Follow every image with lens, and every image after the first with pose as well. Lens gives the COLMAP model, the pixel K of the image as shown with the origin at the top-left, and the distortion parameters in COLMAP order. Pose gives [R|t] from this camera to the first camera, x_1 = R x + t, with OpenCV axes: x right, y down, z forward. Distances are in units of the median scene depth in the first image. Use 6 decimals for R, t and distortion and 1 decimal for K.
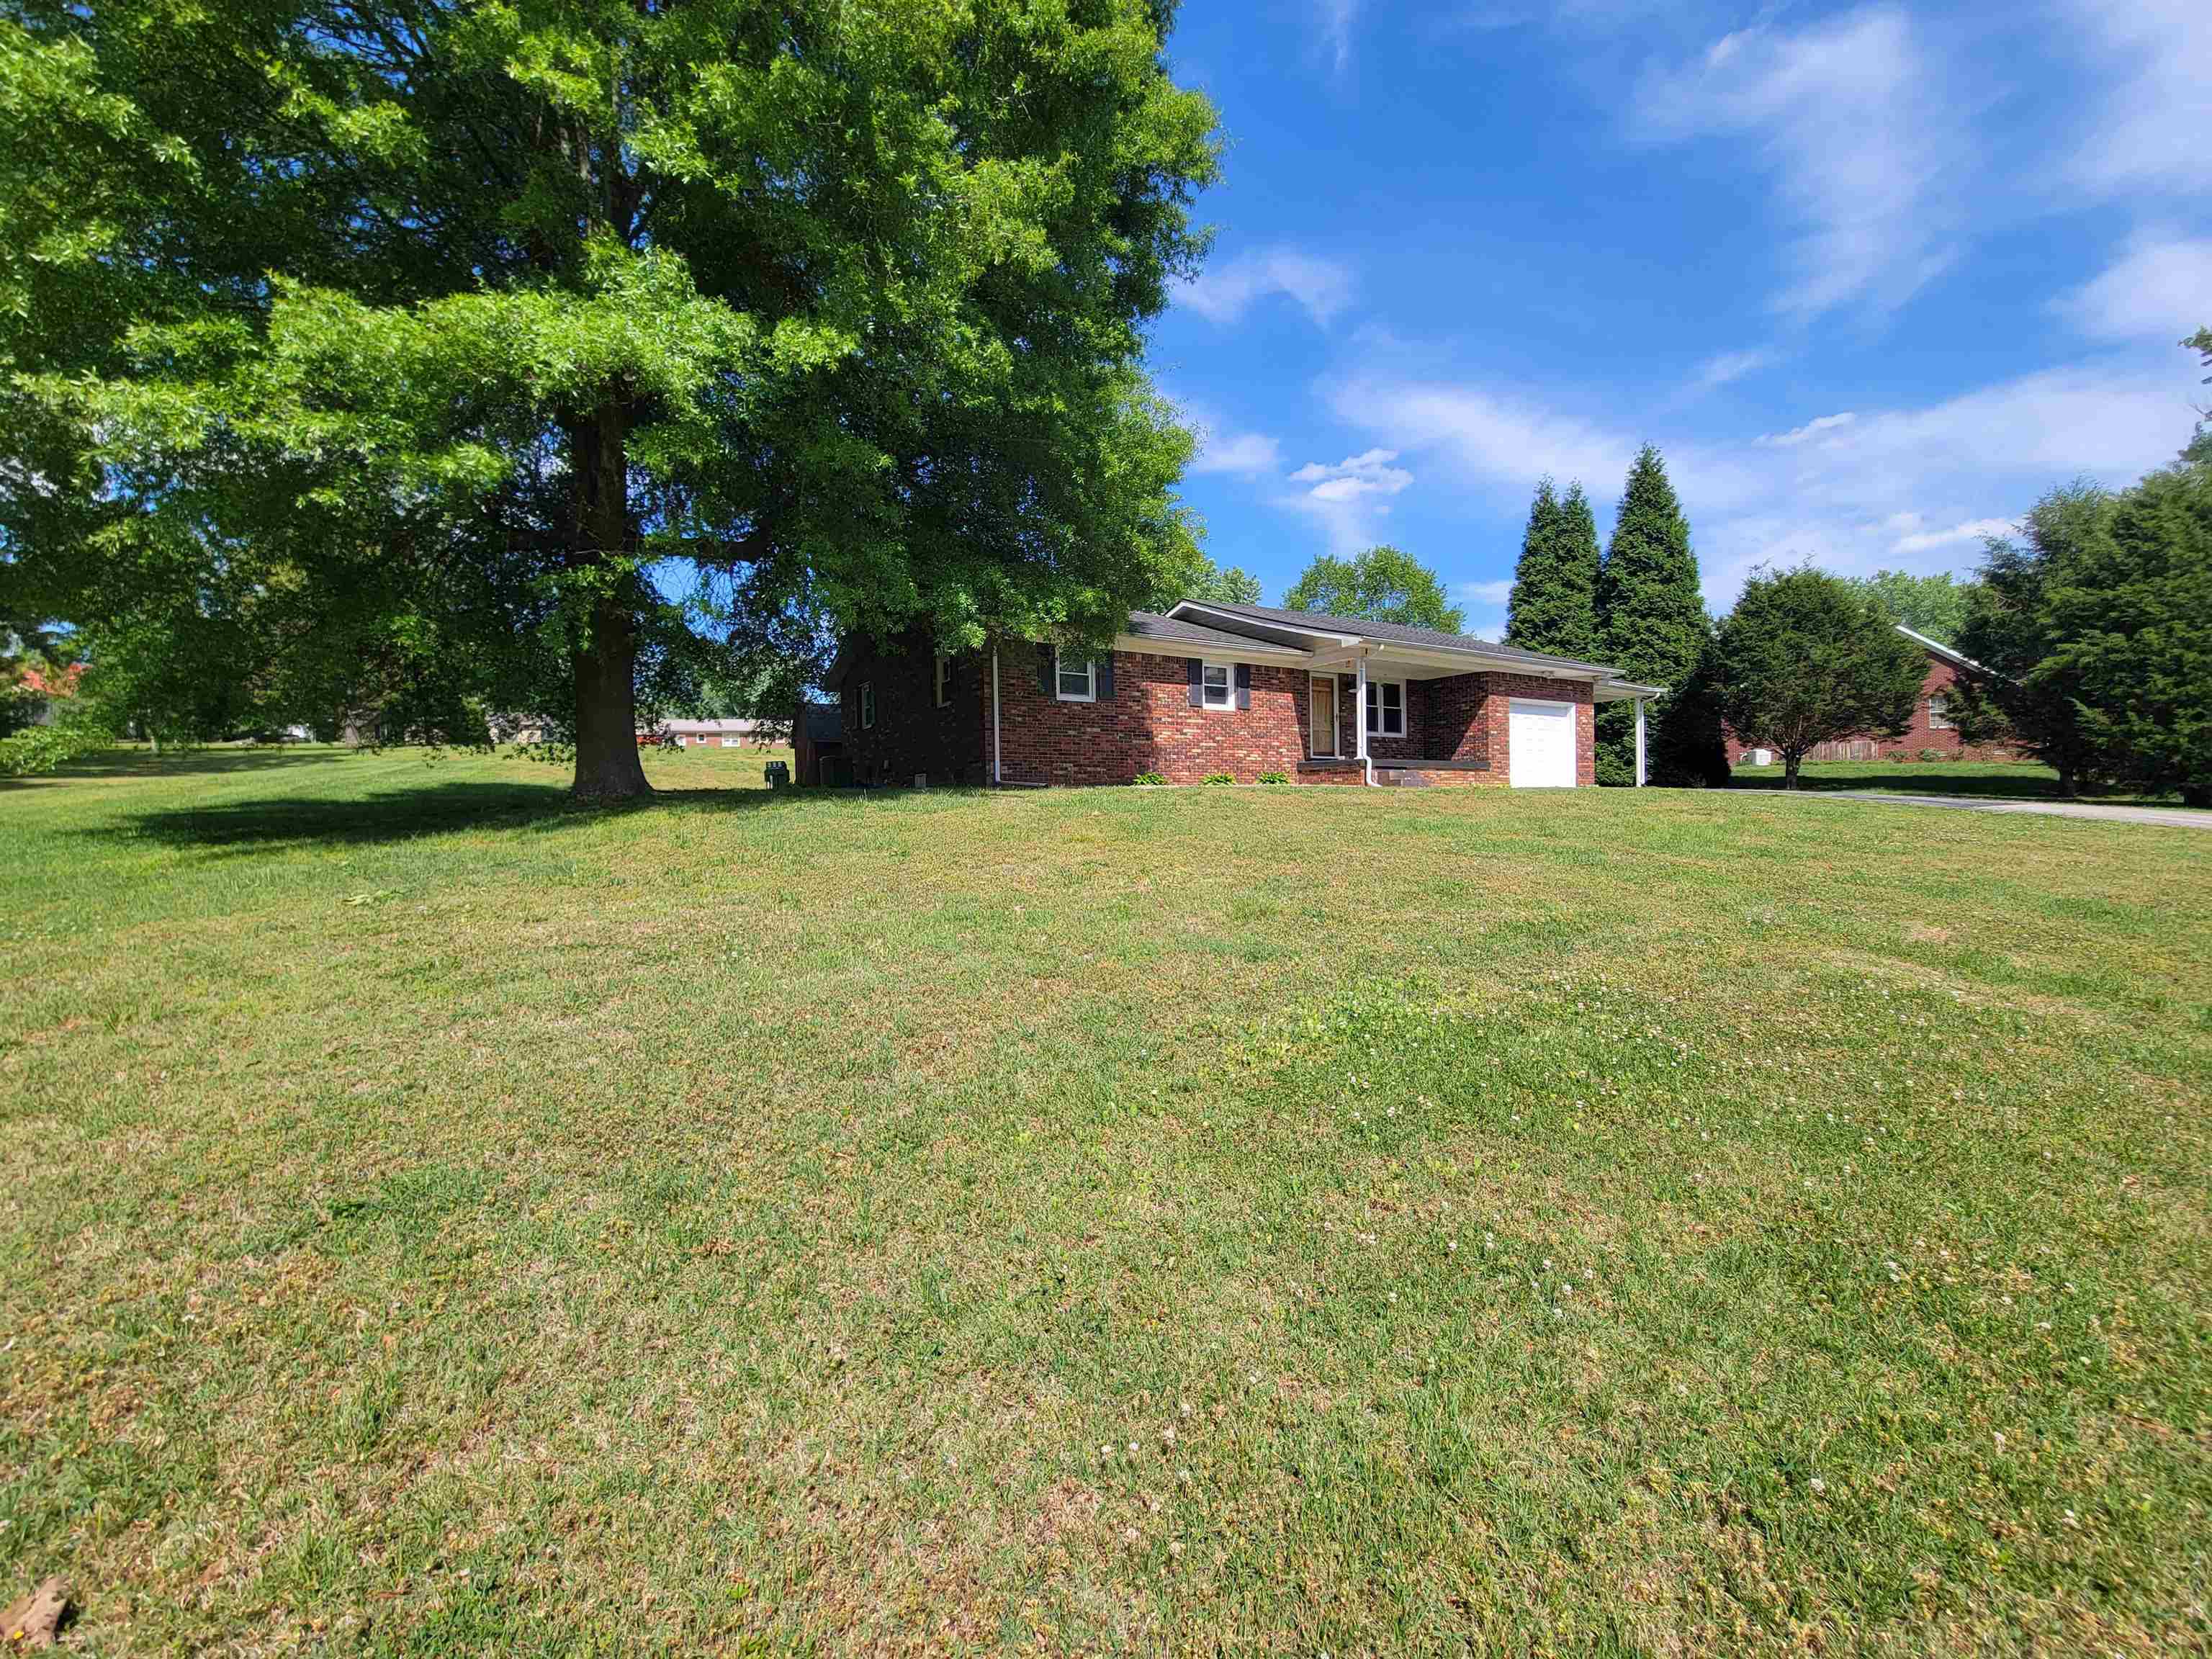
lens RADIAL K [[902.2, 0, 1108.2], [0, 902.2, 819.0], [0, 0, 1]] dist [0.005812, -0.001585]
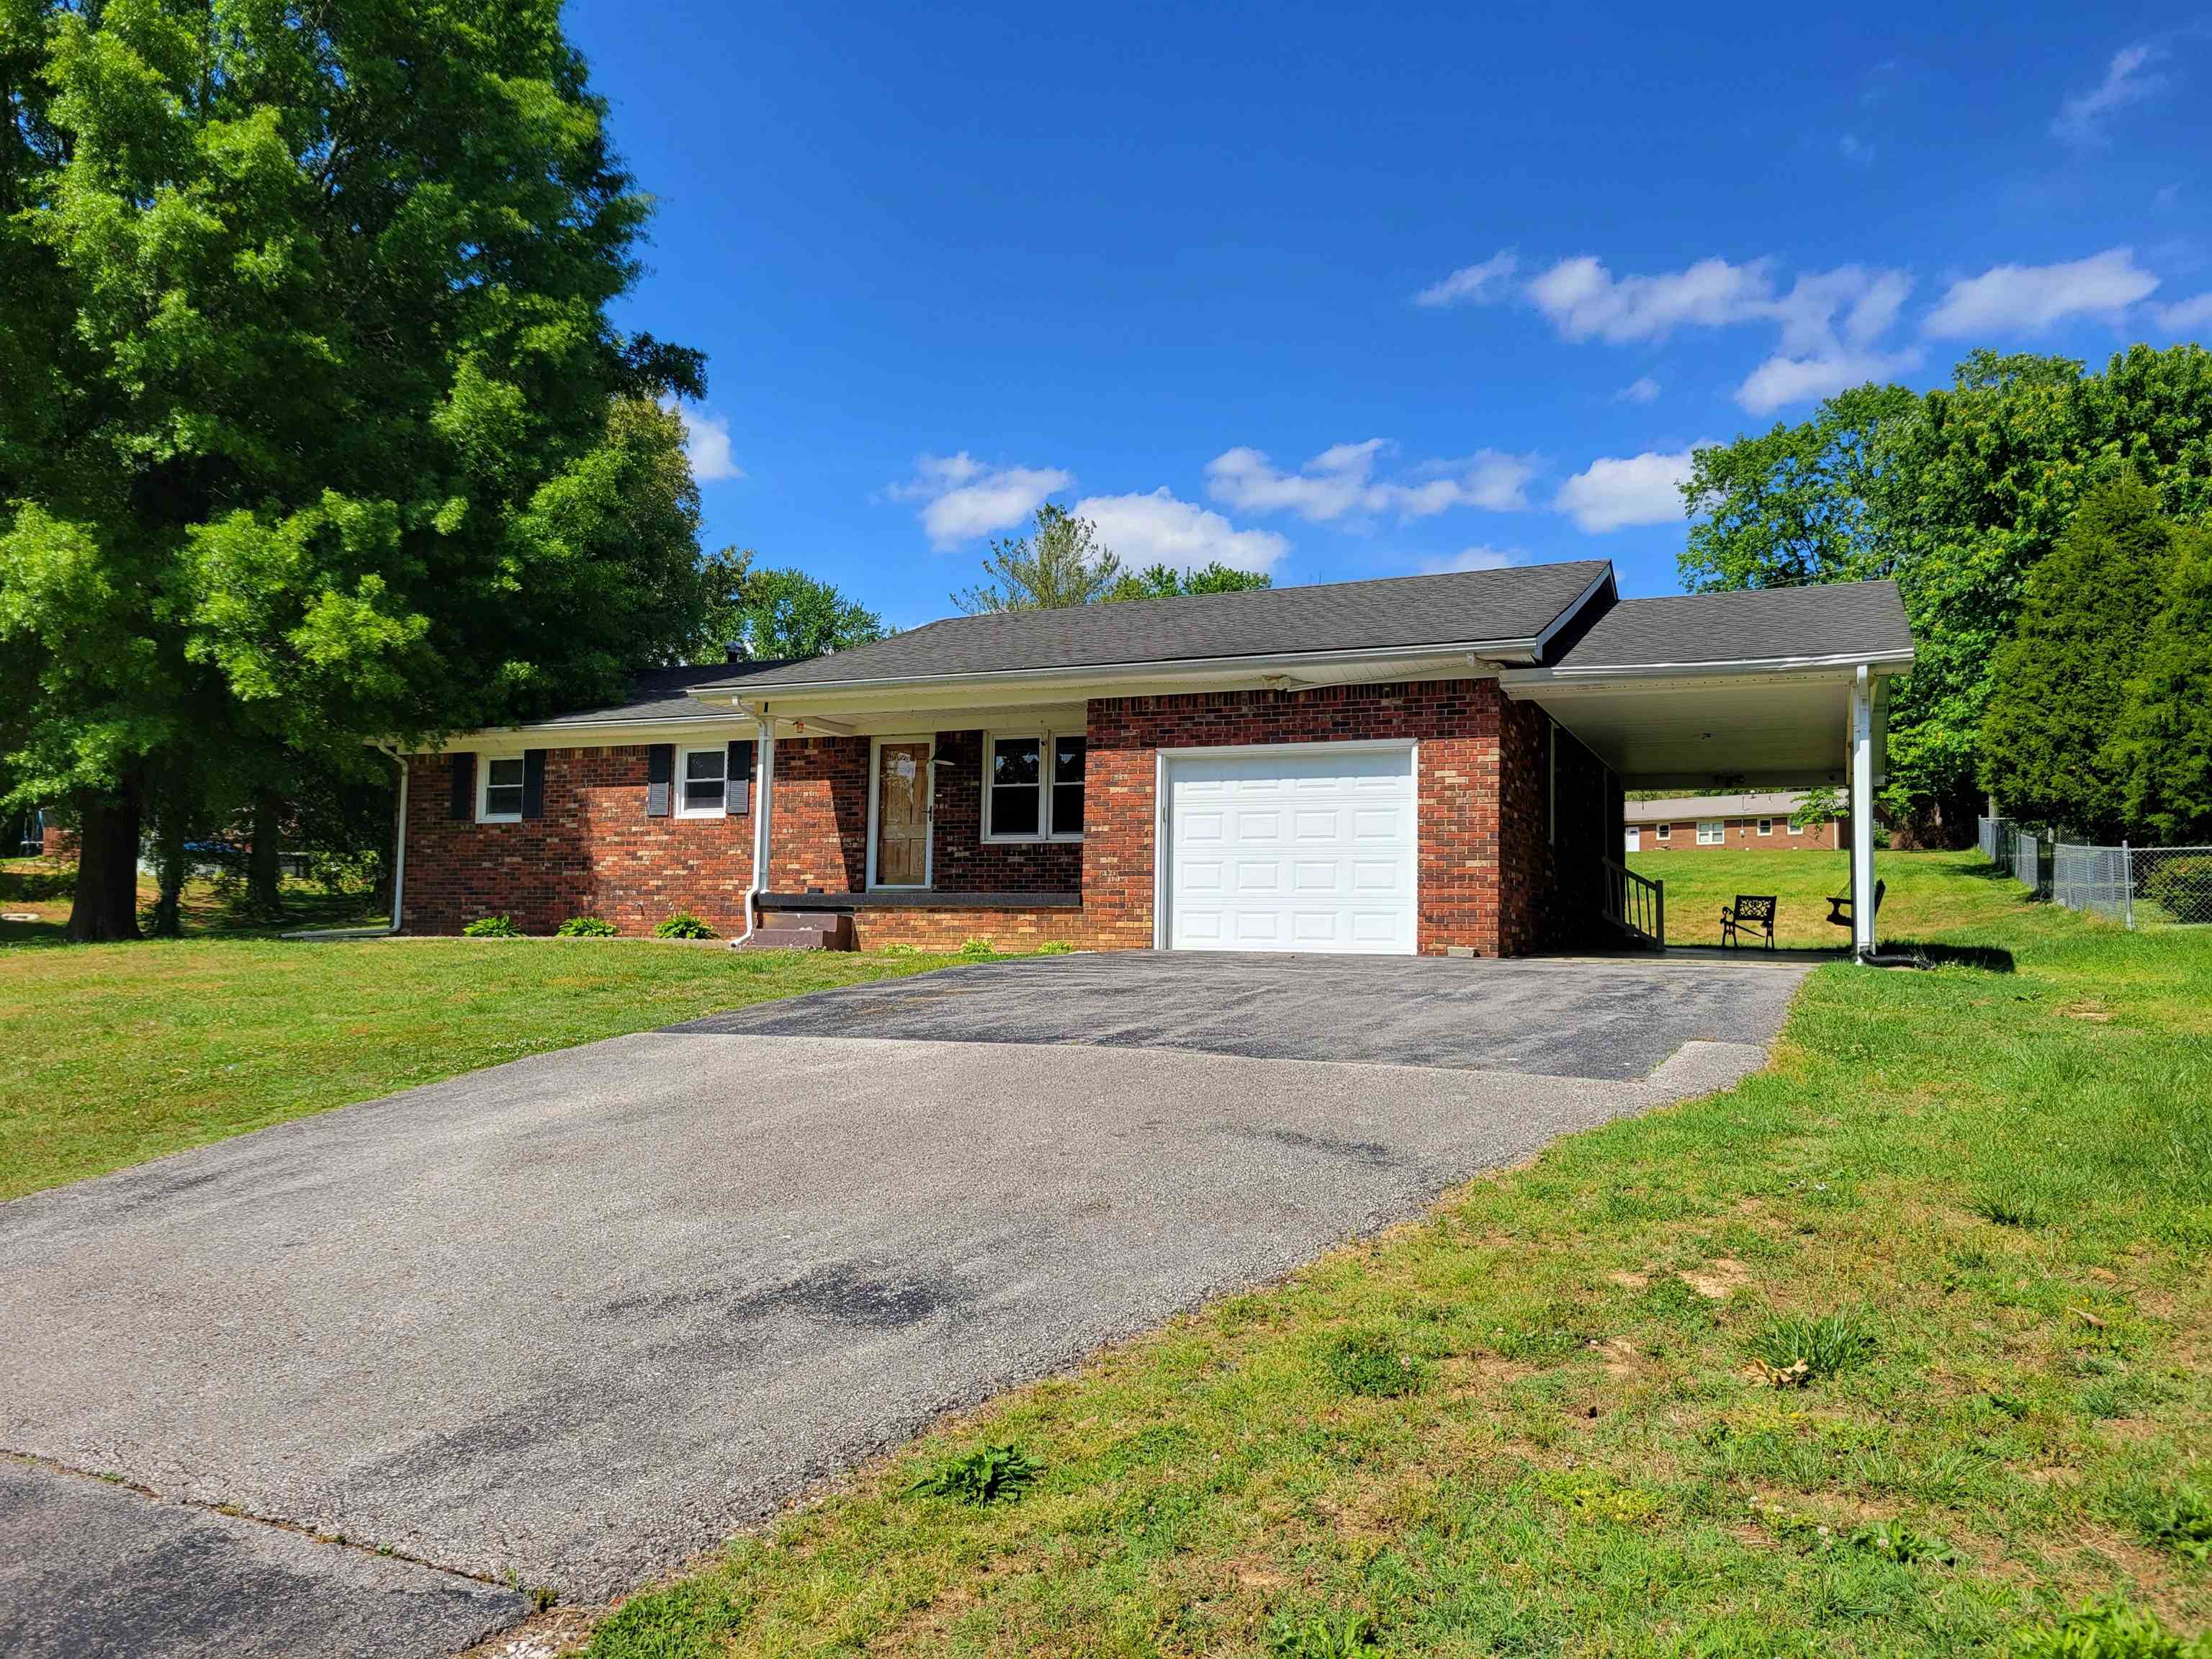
lens RADIAL K [[1658.6, 0, 1104.6], [0, 1658.6, 820.0], [0, 0, 1]] dist [0.056587, -0.029813]
pose [[0.548512, -0.042509, -0.835061, 1.754961], [-0.032044, 0.996904, -0.071796, -0.060454], [0.835528, 0.066140, 0.545452, 0.822410]]
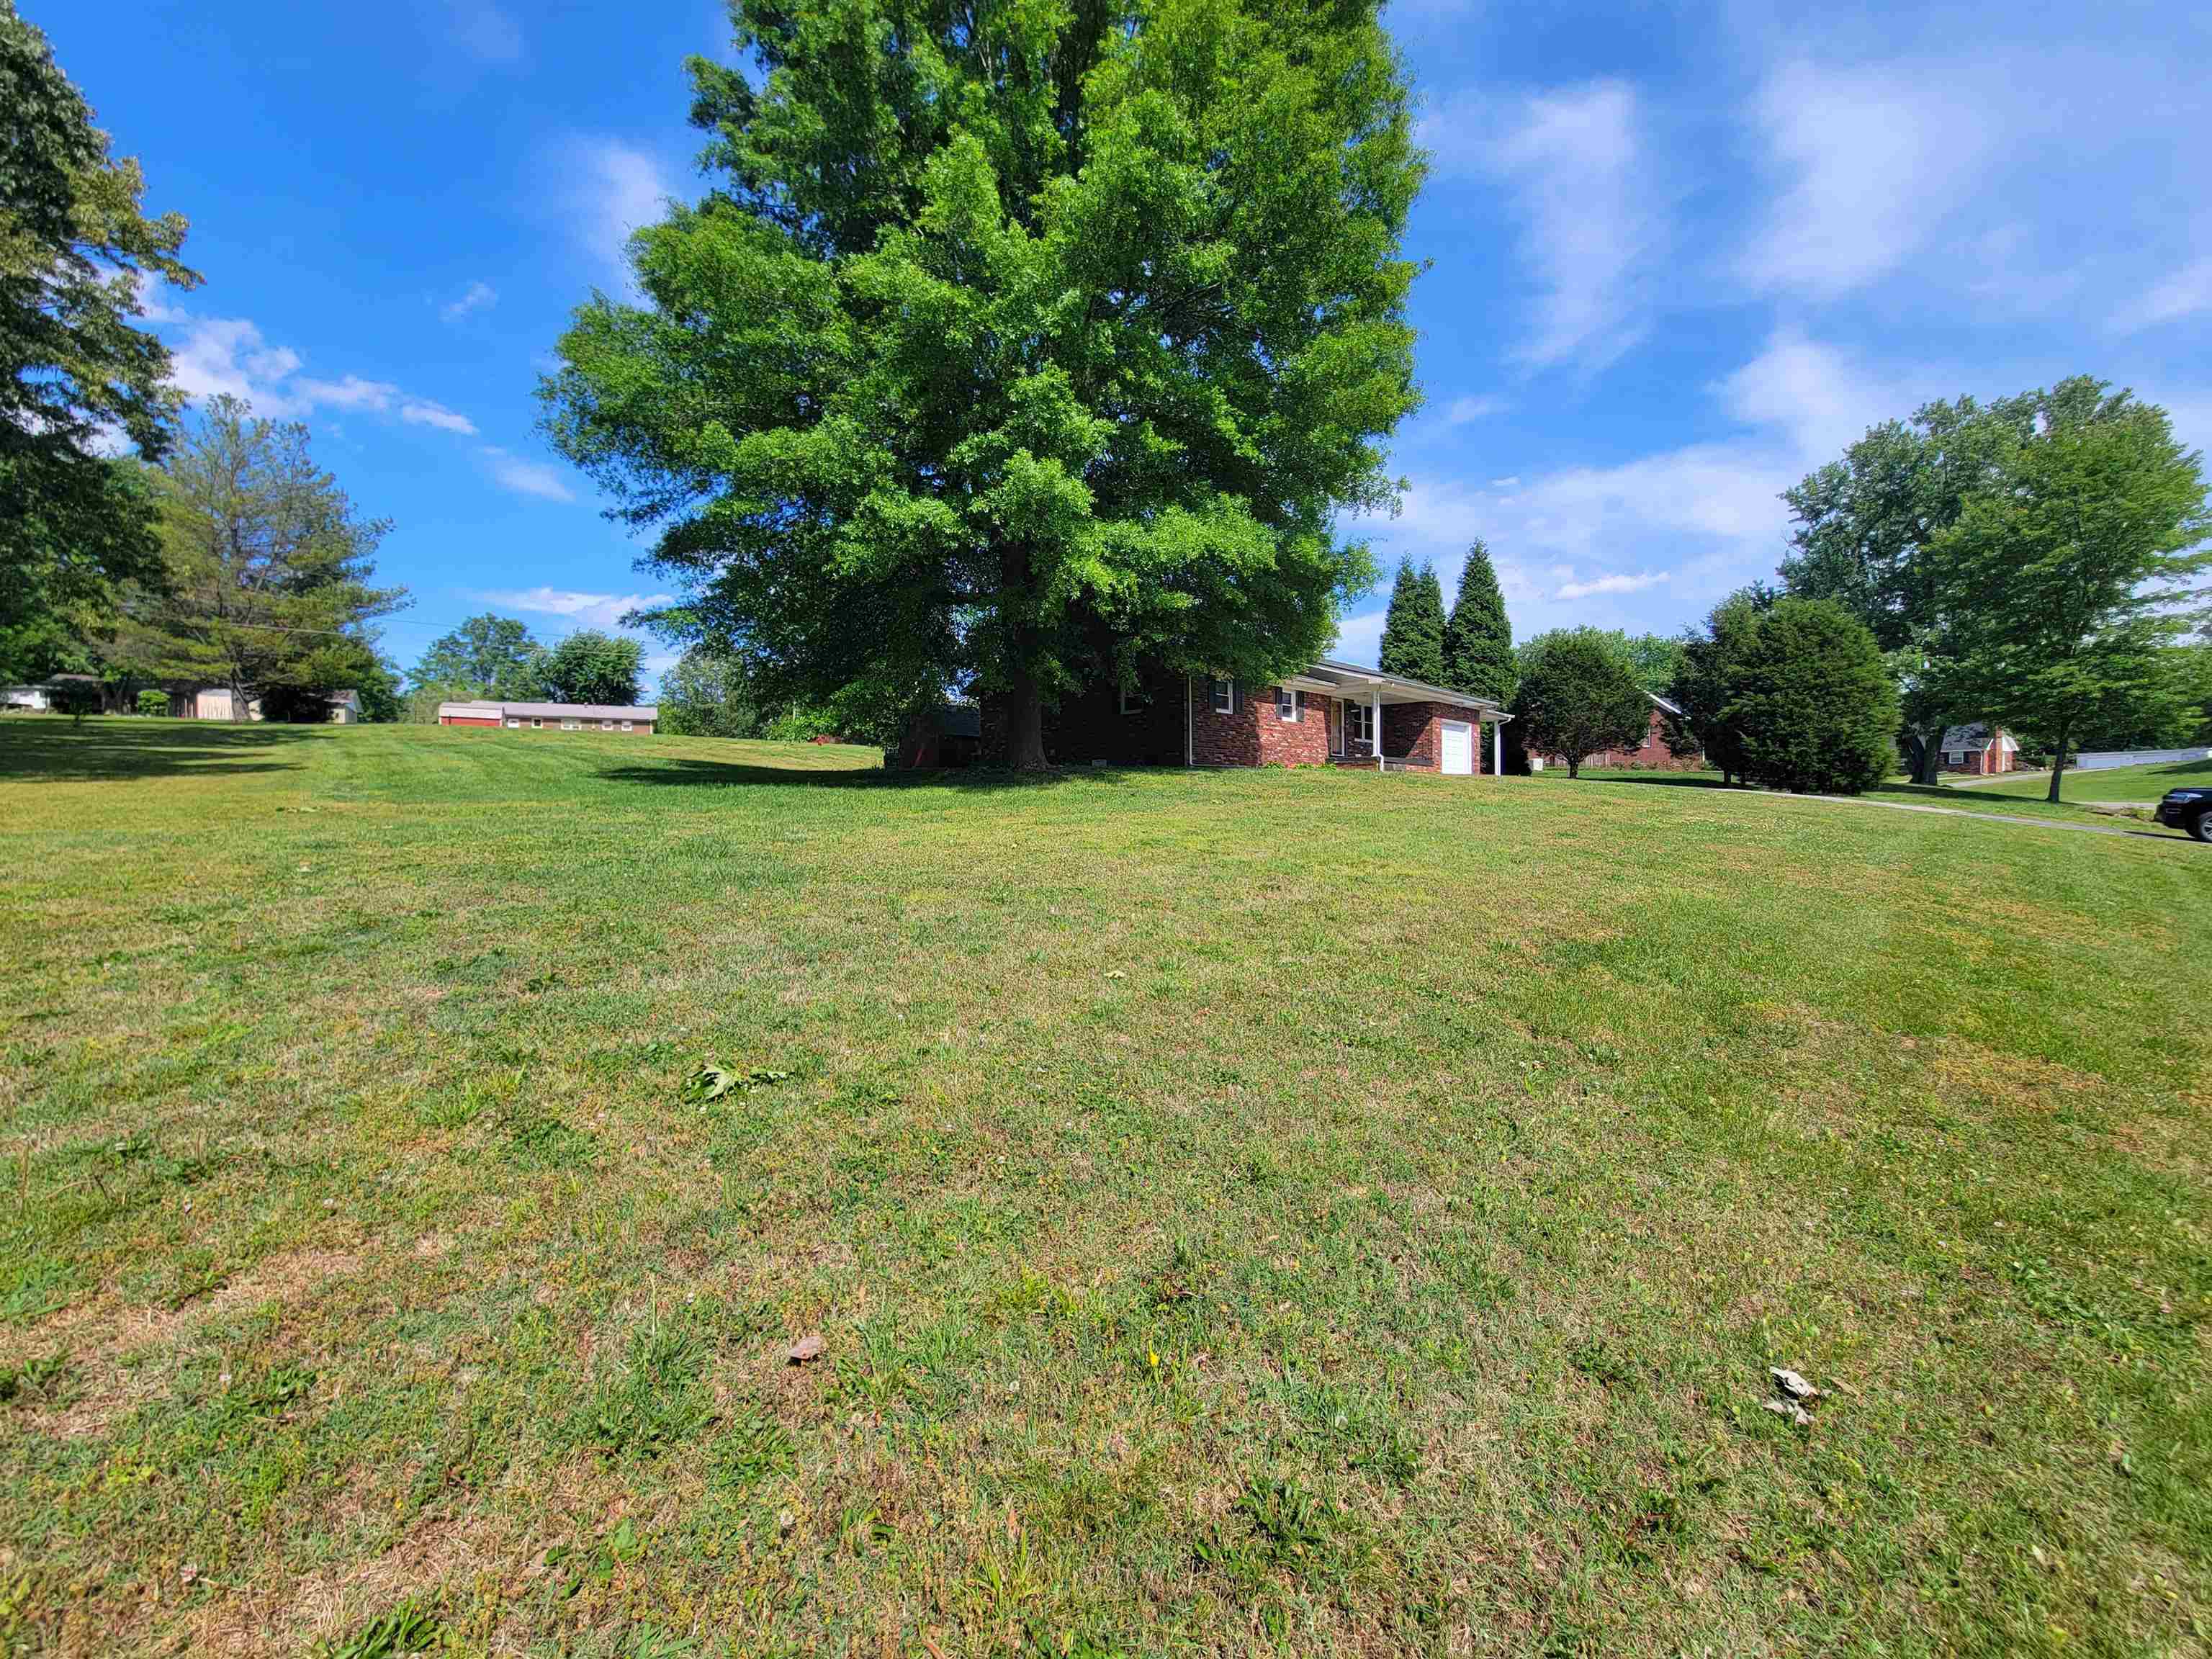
lens RADIAL K [[902.2, 0, 1099.9], [0, 902.2, 811.3], [0, 0, 1]] dist [0.005812, -0.001585]
pose [[0.969880, 0.009282, 0.243407, -0.752828], [-0.007227, 0.999930, -0.009334, 0.061811], [-0.243477, 0.007294, 0.969879, -0.518307]]
